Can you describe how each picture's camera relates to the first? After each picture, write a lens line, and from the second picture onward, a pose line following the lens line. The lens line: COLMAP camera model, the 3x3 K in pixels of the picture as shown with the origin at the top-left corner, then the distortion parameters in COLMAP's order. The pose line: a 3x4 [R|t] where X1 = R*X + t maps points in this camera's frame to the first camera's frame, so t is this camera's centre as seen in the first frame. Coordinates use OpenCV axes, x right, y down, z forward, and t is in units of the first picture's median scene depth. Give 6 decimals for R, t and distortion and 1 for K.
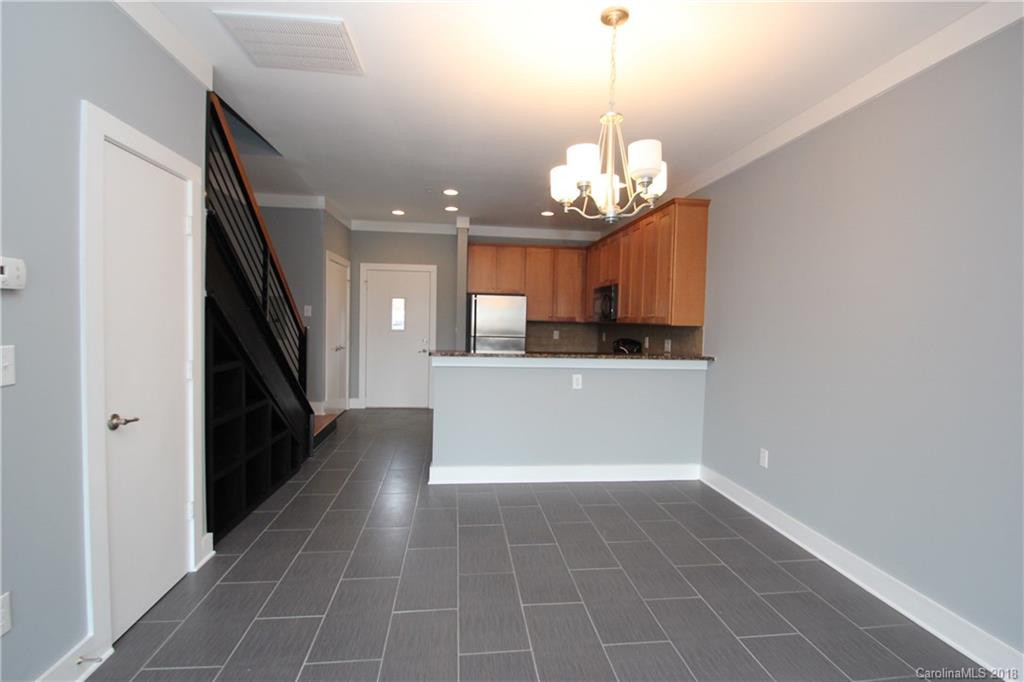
lens RADIAL K [[469.2, 0, 511.6], [0, 469.2, 340.3], [0, 0, 1]] dist [-0.000827, -0.007066]
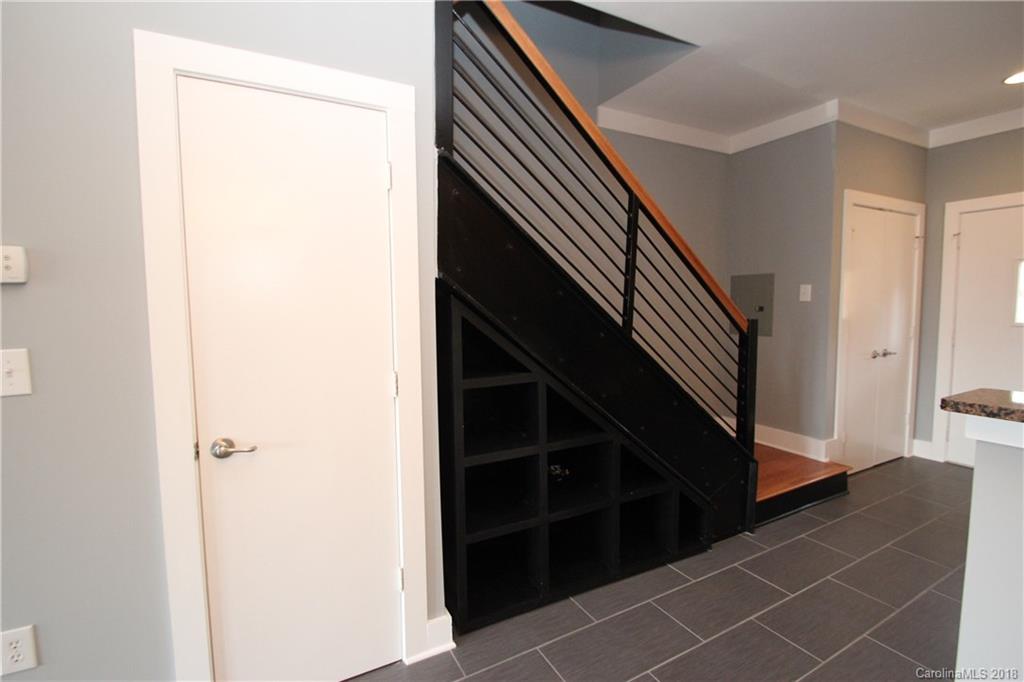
lens RADIAL K [[469.2, 0, 508.5], [0, 469.2, 343.5], [0, 0, 1]] dist [-0.000827, -0.007066]
pose [[0.365802, 0.044302, -0.929638, 0.011987], [-0.018803, 0.999014, 0.040210, -0.012988], [0.930503, 0.002771, 0.366275, 0.394902]]
